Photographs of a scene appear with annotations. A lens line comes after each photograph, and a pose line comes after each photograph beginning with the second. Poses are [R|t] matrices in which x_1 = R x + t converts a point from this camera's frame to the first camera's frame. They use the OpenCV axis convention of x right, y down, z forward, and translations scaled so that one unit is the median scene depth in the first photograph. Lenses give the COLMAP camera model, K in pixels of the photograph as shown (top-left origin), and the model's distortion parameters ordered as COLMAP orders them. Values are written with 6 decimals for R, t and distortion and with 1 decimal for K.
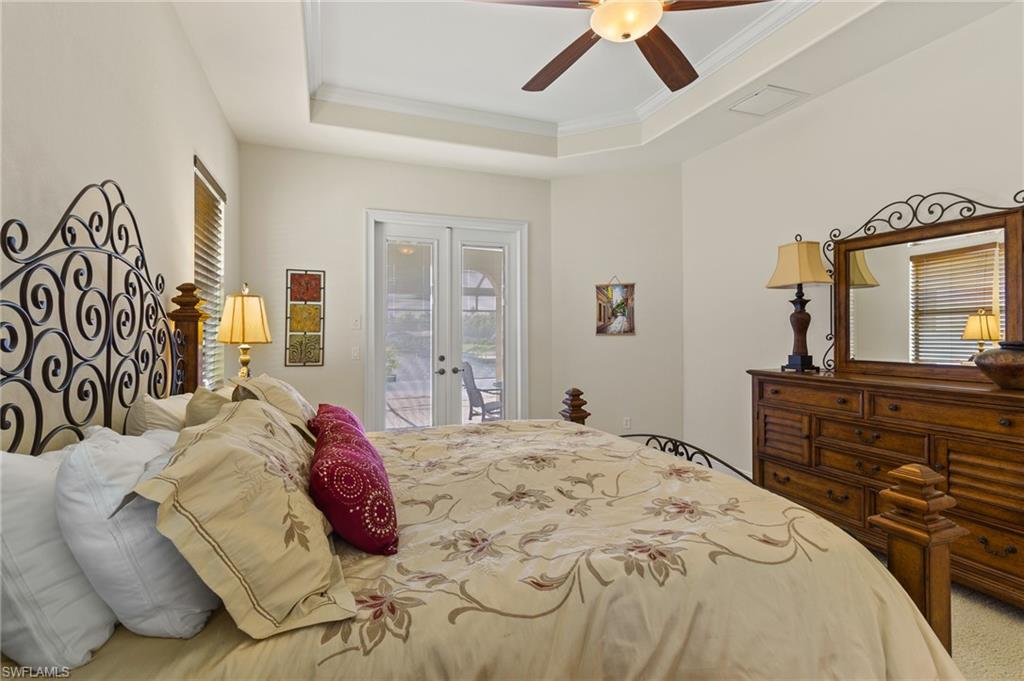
lens RADIAL K [[487.8, 0, 506.9], [0, 487.8, 327.0], [0, 0, 1]] dist [0.004875, -0.002054]
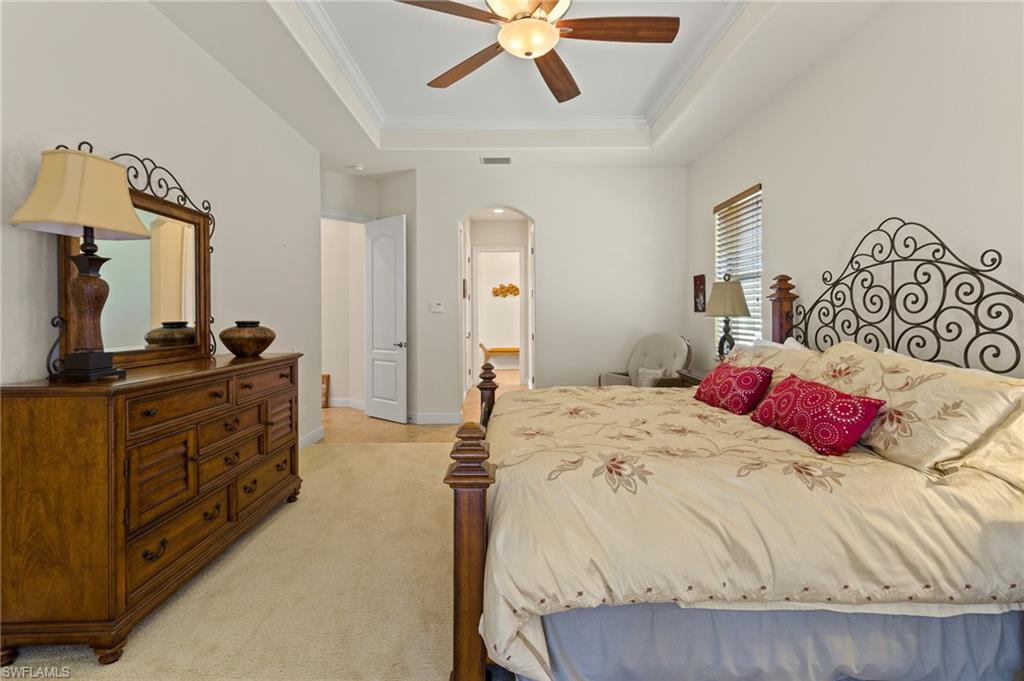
lens RADIAL K [[487.8, 0, 507.0], [0, 487.8, 314.3], [0, 0, 1]] dist [0.004875, -0.002054]
pose [[-0.941853, 0.007309, 0.335947, -0.060155], [0.002868, 0.999902, -0.013713, 0.022181], [-0.336014, -0.011953, -0.941781, 1.387657]]
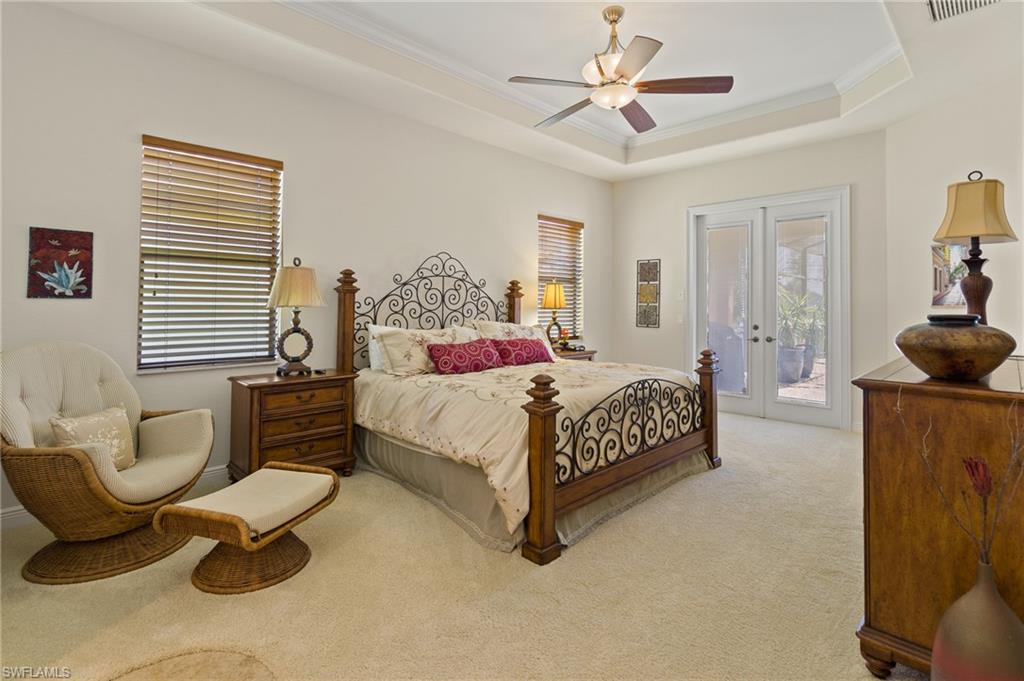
lens RADIAL K [[487.8, 0, 510.7], [0, 487.8, 301.8], [0, 0, 1]] dist [0.004875, -0.002054]
pose [[0.421343, -0.001911, -0.906899, 0.979044], [0.005681, 0.999984, 0.000532, 0.004118], [0.906883, -0.005376, 0.421347, 0.044497]]
